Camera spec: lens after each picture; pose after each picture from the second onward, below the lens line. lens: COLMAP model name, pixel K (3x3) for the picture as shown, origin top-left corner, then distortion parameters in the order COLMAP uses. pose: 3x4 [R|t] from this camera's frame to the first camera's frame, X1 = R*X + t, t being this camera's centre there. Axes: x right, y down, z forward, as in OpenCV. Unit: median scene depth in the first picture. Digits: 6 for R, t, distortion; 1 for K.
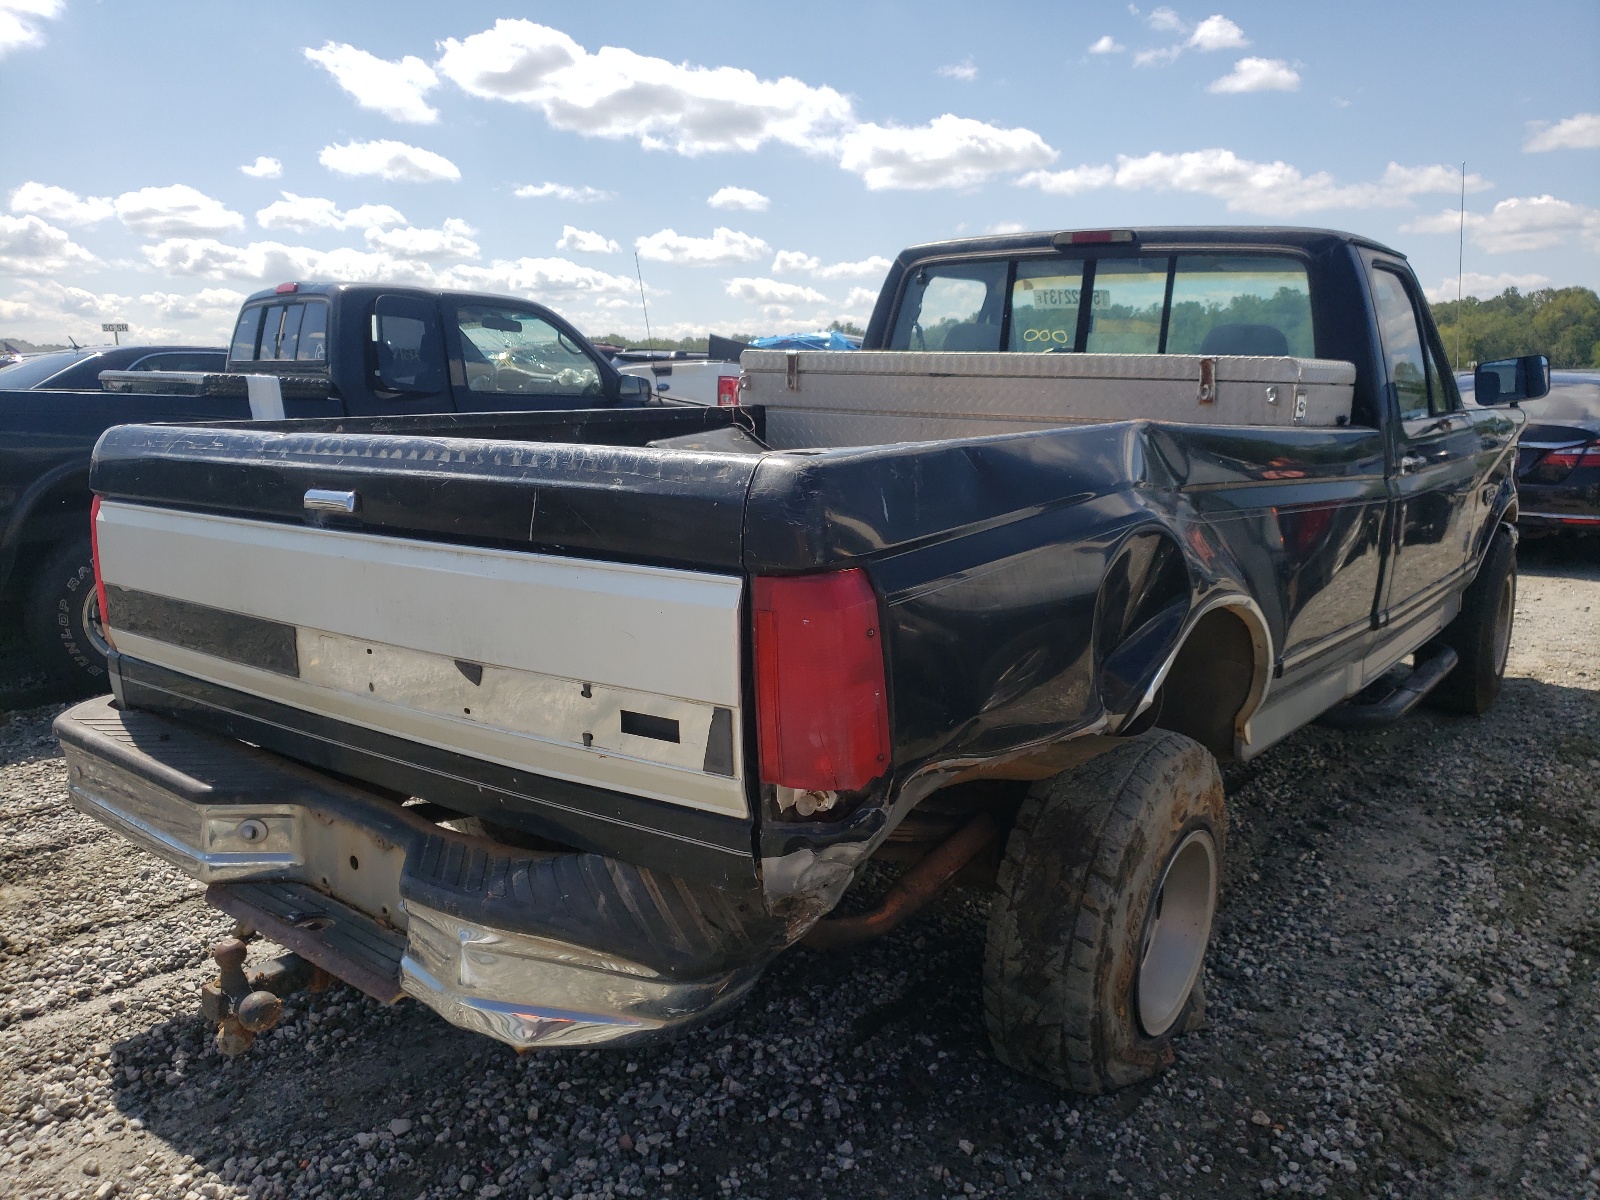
lens RADIAL K [[1265.9, 0, 799.9], [0, 1265.9, 632.4], [0, 0, 1]] dist [0.032814, -0.001869]
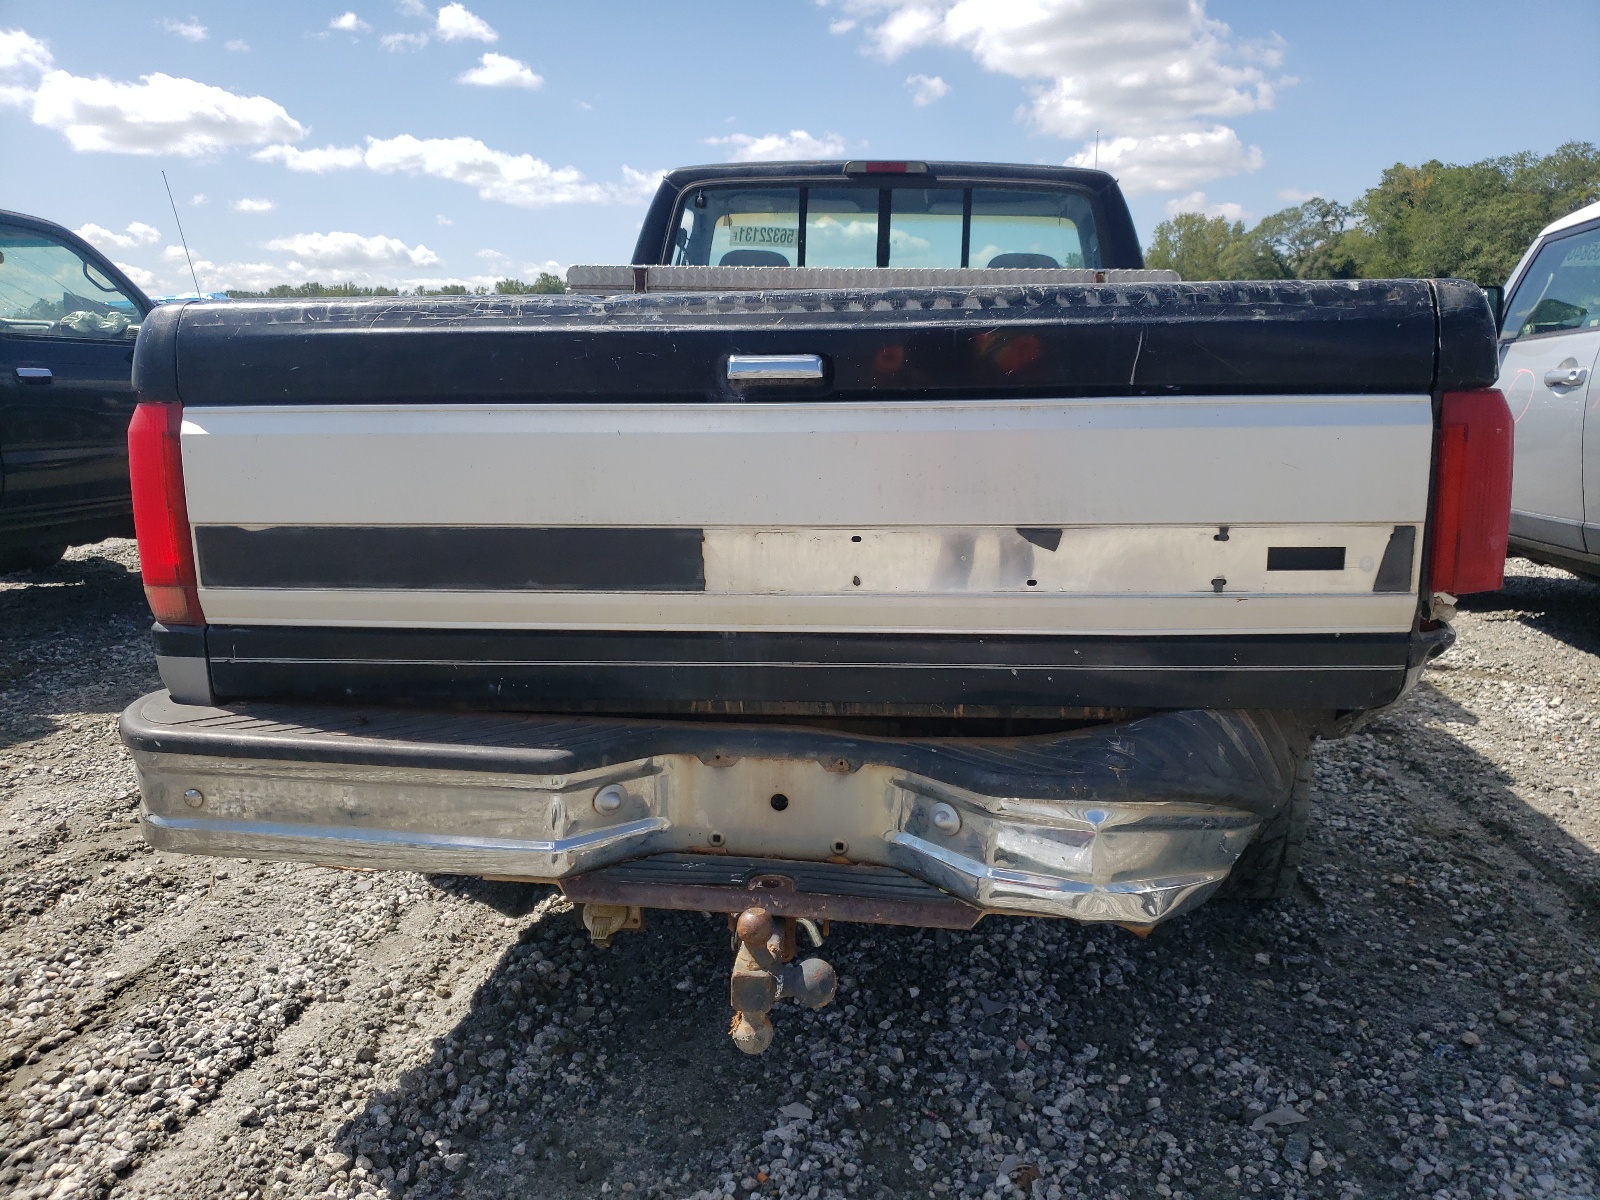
lens RADIAL K [[1248.1, 0, 800.0], [0, 1248.1, 600.0], [0, 0, 1]] dist [0.025560, -0.008300]
pose [[0.846400, -0.112291, 0.520574, -0.452533], [0.117327, 0.992818, 0.023396, 0.017396], [-0.519463, 0.041275, 0.853496, 0.170705]]
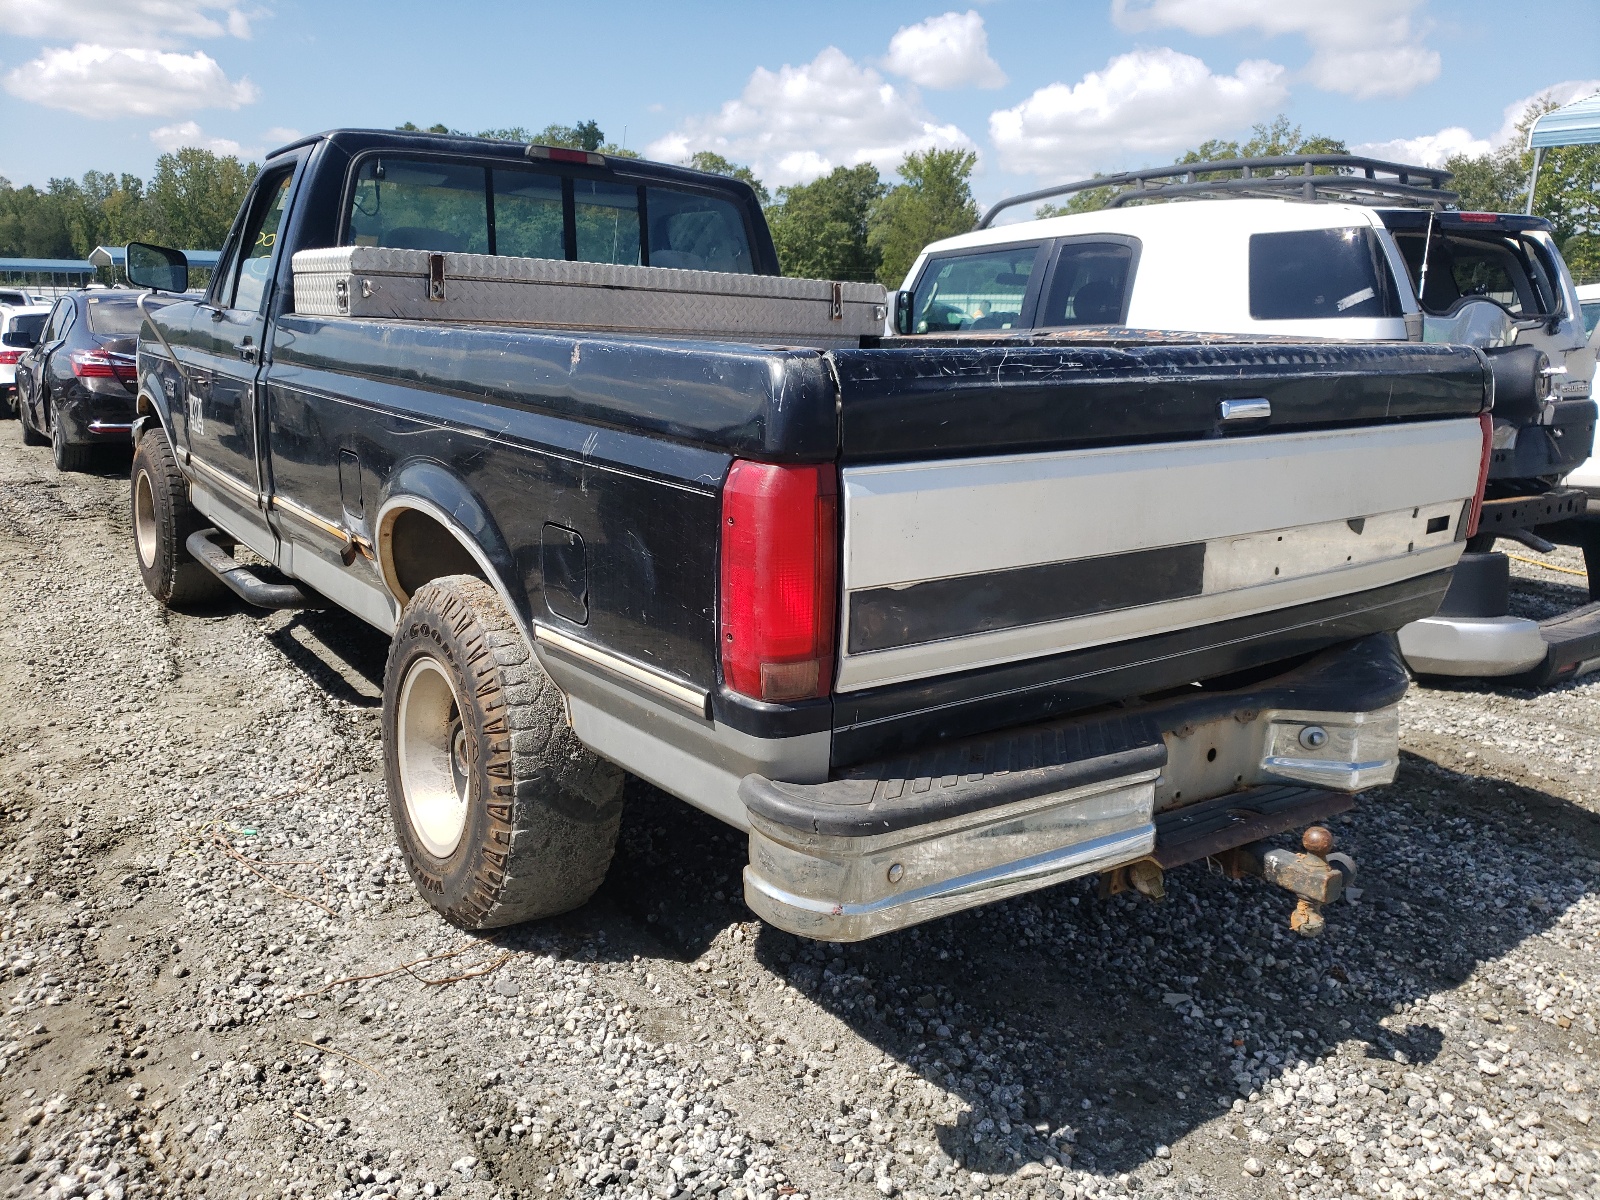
lens RADIAL K [[1265.9, 0, 799.9], [0, 1265.9, 632.4], [0, 0, 1]] dist [0.032814, -0.001869]
pose [[0.267696, -0.232341, 0.935070, -0.845545], [0.173158, 0.966290, 0.190526, -0.107287], [-0.947816, 0.110912, 0.298904, 0.599096]]
